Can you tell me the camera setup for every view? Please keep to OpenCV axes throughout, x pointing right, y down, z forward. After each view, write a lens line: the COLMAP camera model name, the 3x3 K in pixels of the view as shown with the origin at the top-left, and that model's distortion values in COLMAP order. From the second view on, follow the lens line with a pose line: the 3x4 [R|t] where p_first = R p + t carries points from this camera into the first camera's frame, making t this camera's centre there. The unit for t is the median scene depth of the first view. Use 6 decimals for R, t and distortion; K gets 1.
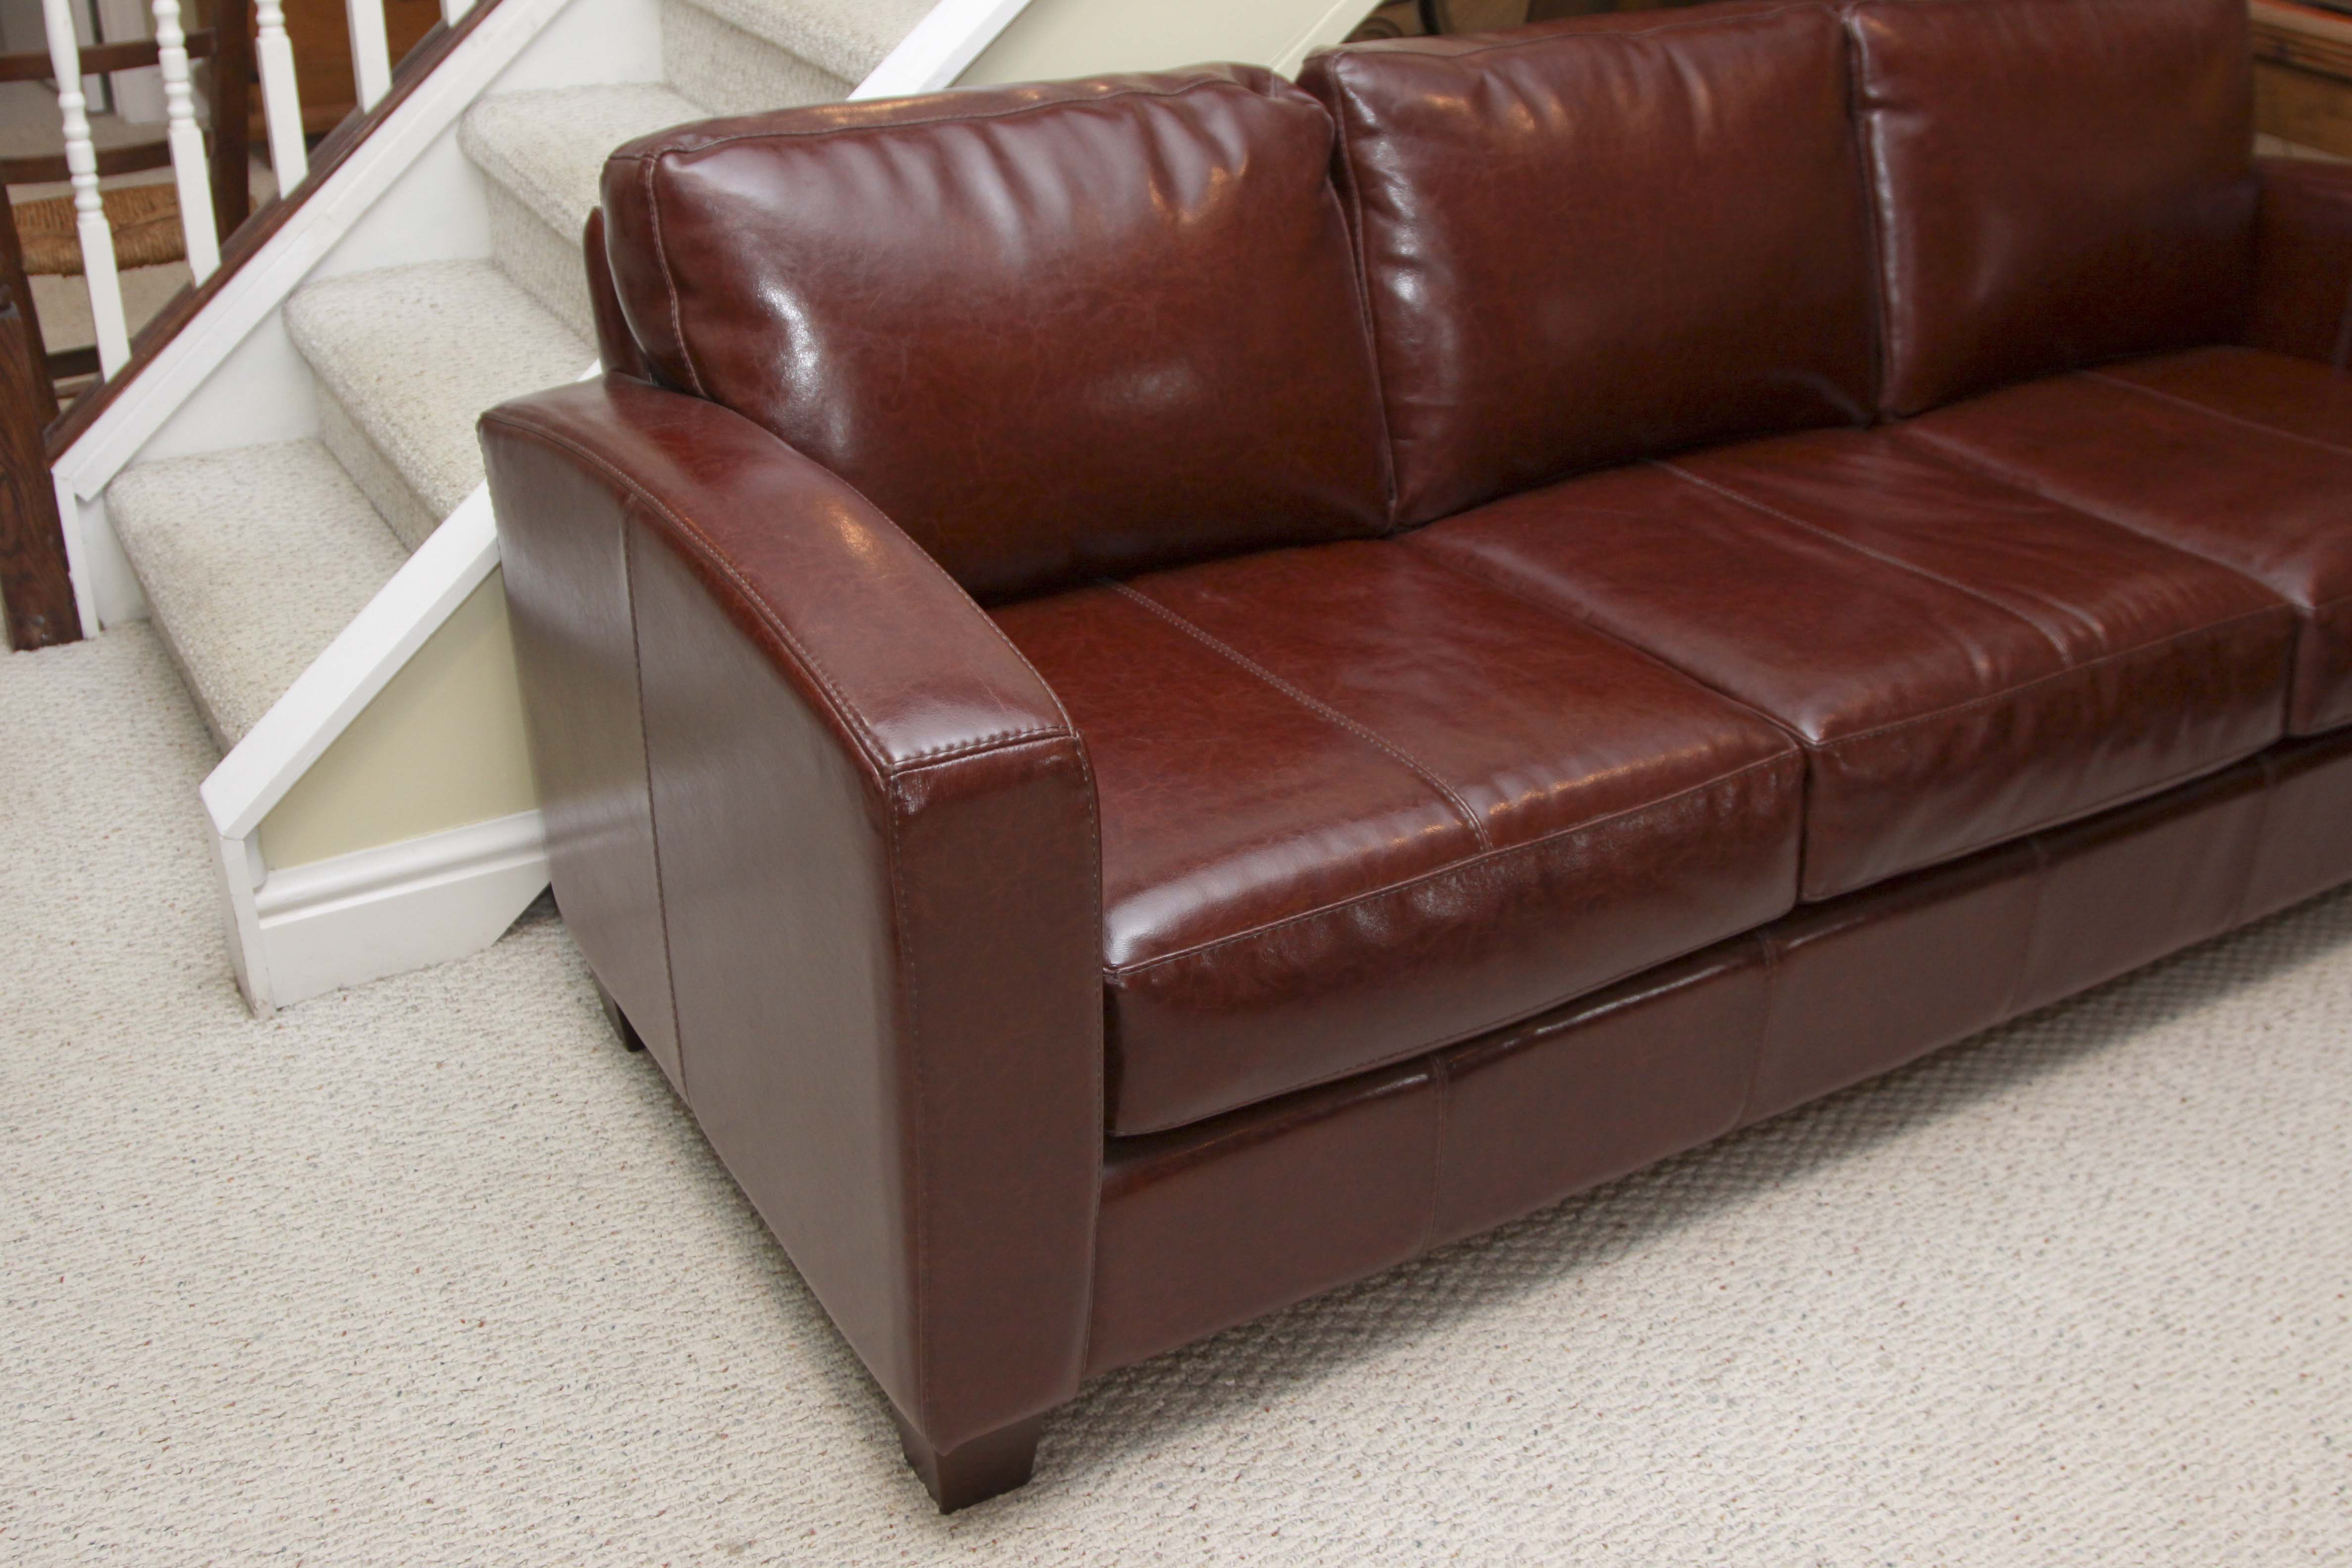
lens RADIAL K [[2578.2, 0, 1174.7], [0, 2578.2, 786.6], [0, 0, 1]] dist [-0.076353, 0.000000]
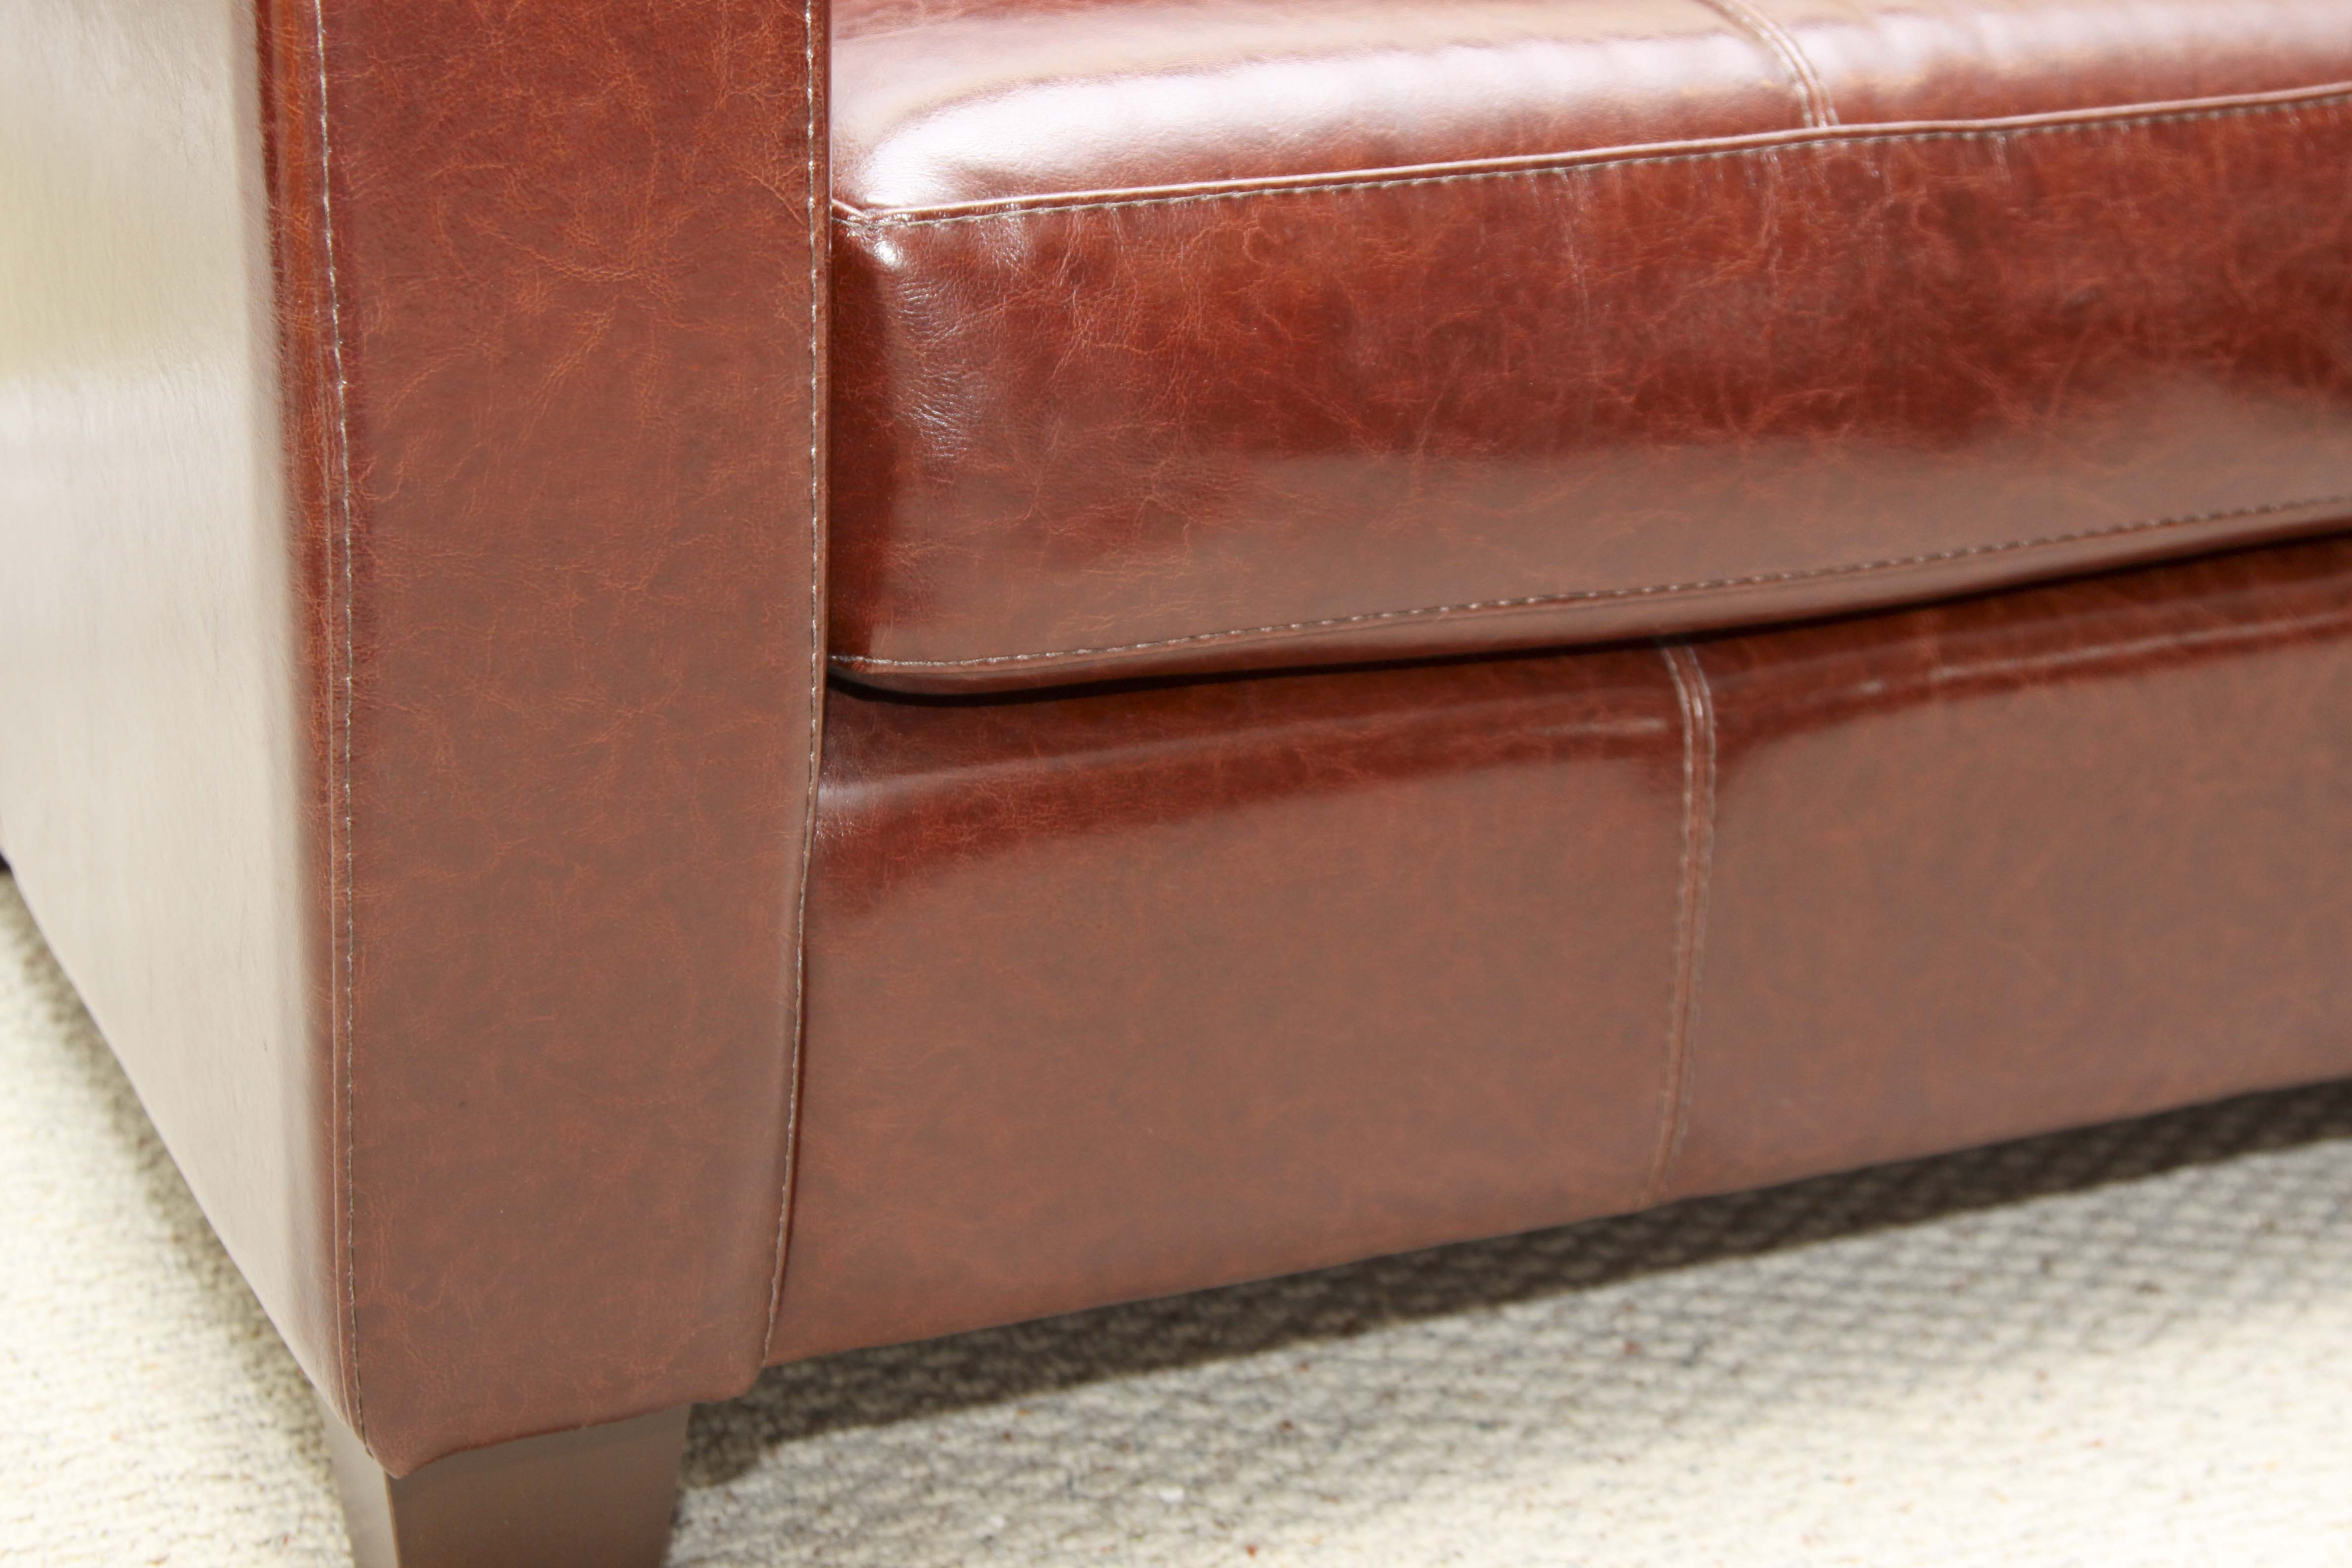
lens RADIAL K [[4433.0, 0, 1176.6], [0, 4433.0, 790.9], [0, 0, 1]] dist [0.093980, 0.000000]
pose [[0.996177, 0.052008, -0.070187, 0.065289], [-0.060893, 0.989504, -0.131051, 0.208285], [0.062634, 0.134824, 0.988888, 0.266637]]
